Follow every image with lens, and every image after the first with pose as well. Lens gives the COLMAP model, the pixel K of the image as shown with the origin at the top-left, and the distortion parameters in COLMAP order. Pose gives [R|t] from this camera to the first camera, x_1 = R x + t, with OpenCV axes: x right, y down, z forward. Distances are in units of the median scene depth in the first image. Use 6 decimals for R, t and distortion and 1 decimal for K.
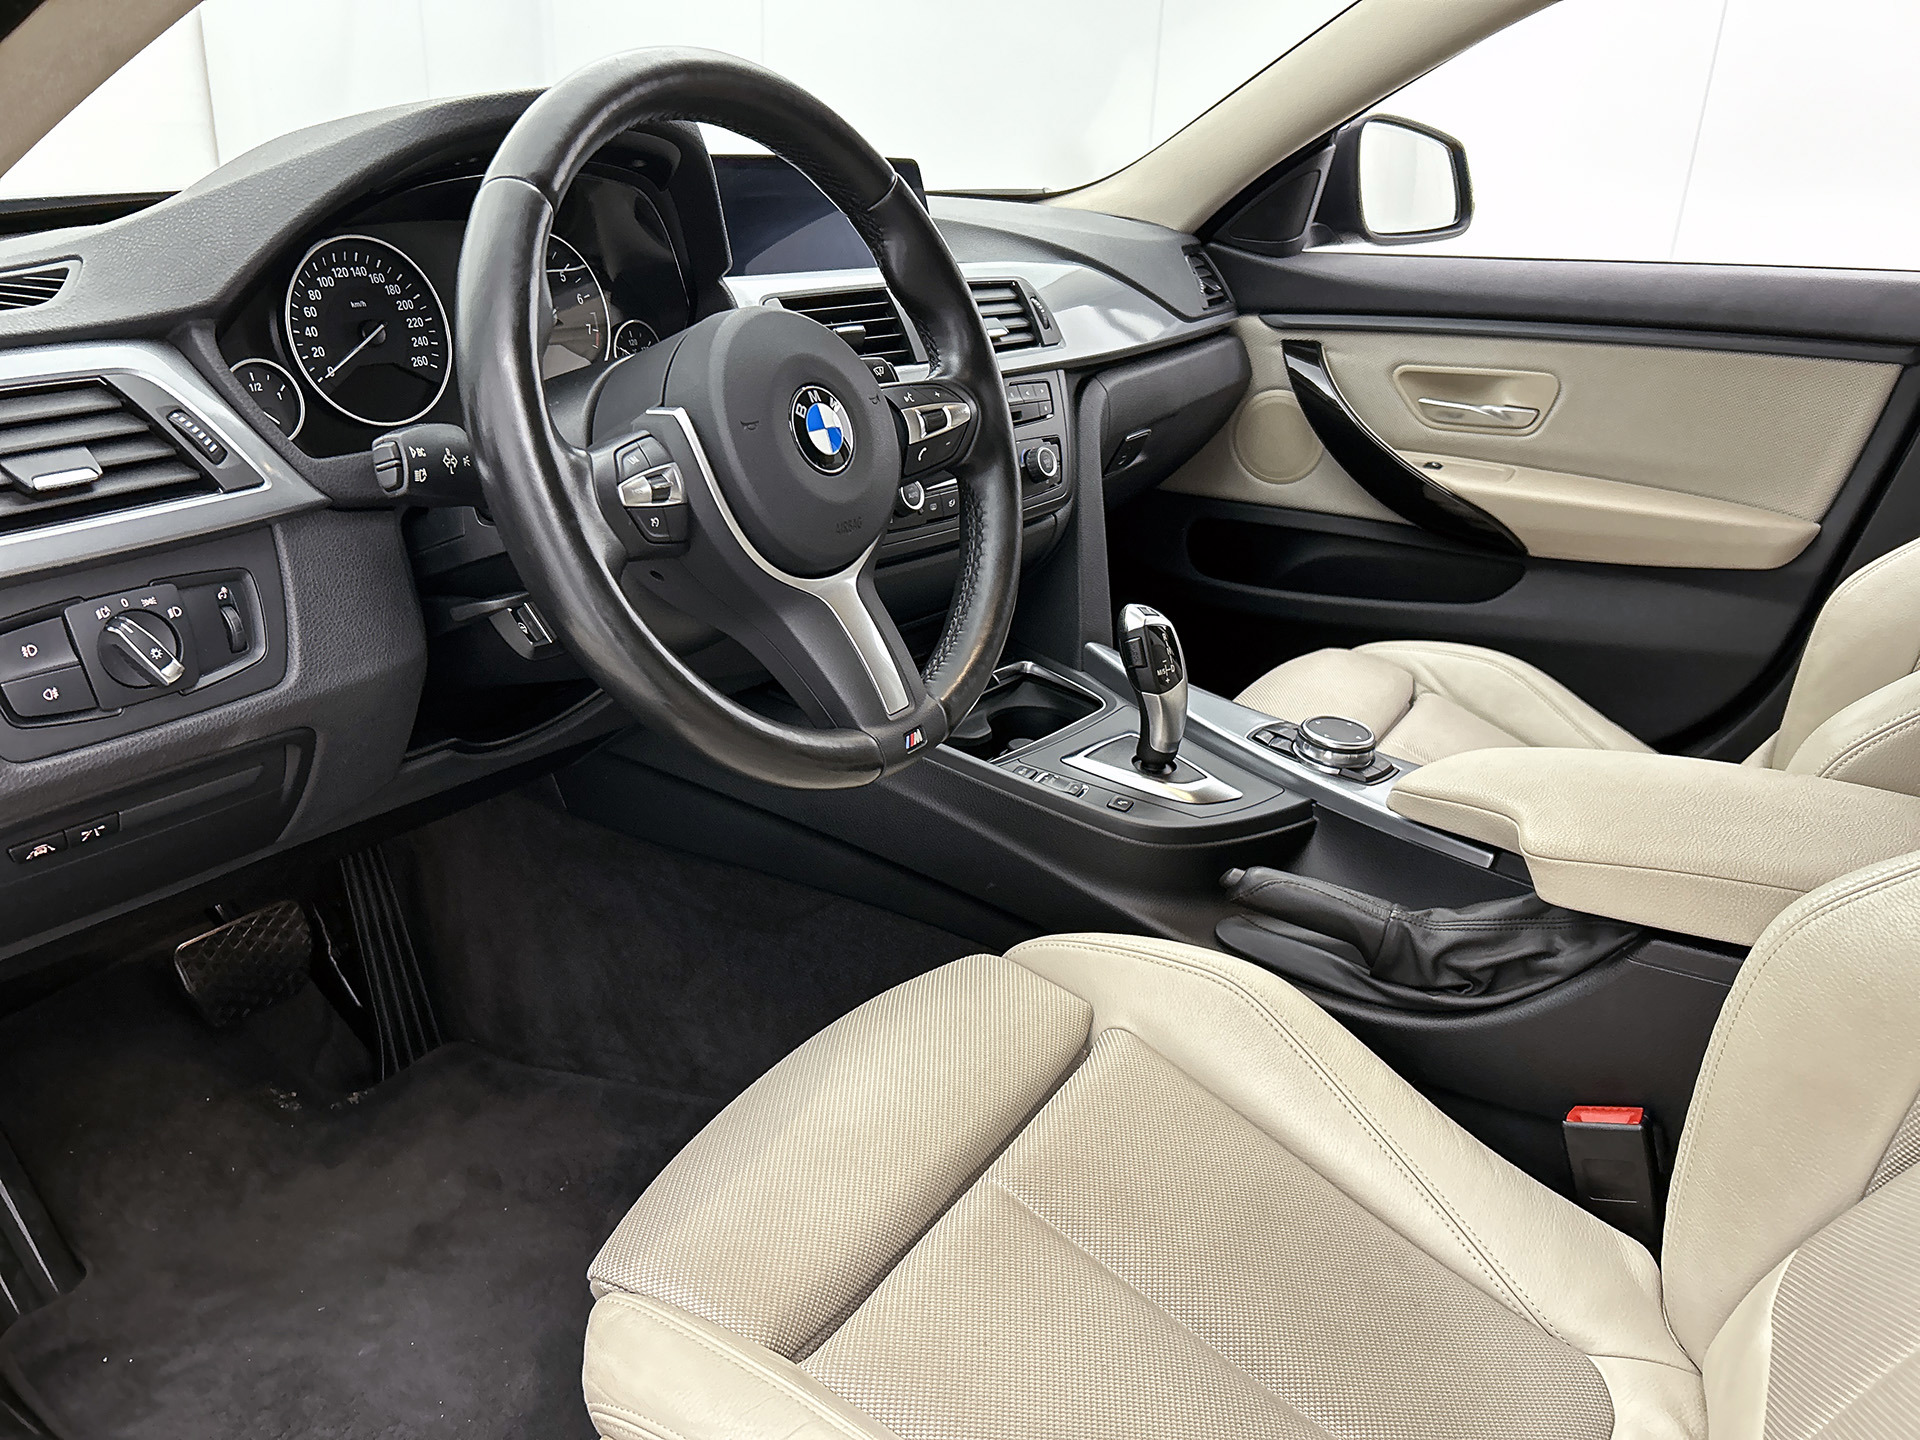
lens RADIAL K [[1452.4, 0, 948.7], [0, 1452.4, 702.4], [0, 0, 1]] dist [0.006528, -0.003267]
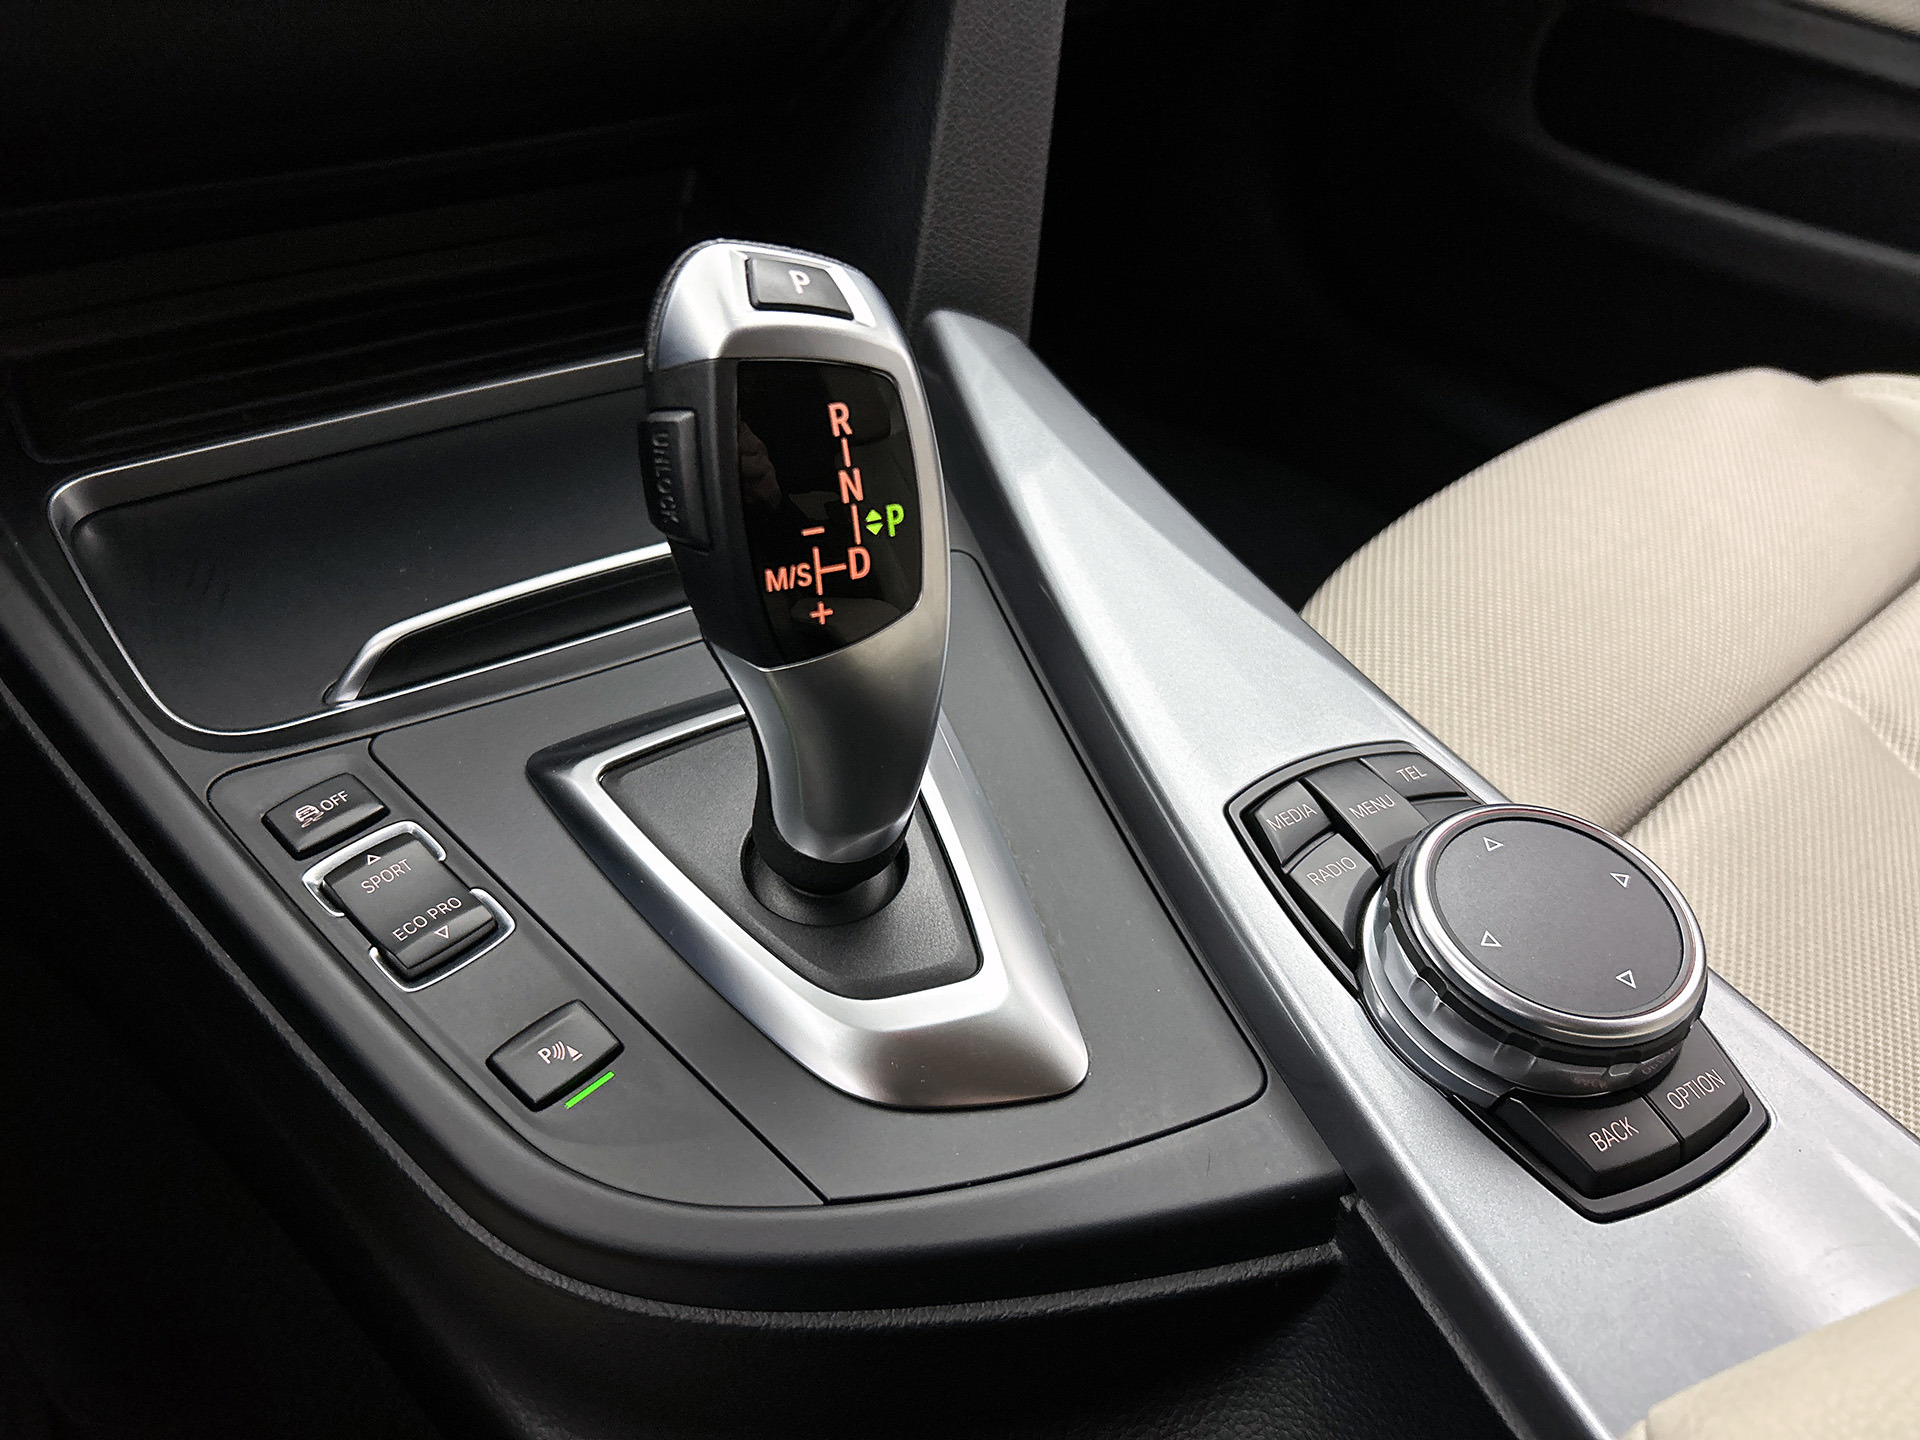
lens RADIAL K [[1452.4, 0, 965.9], [0, 1452.4, 725.8], [0, 0, 1]] dist [0.006528, -0.003267]
pose [[0.954500, 0.219298, -0.202084, 0.243142], [-0.139432, 0.927211, 0.347618, -0.089757], [0.263606, -0.303624, 0.915600, 0.853456]]
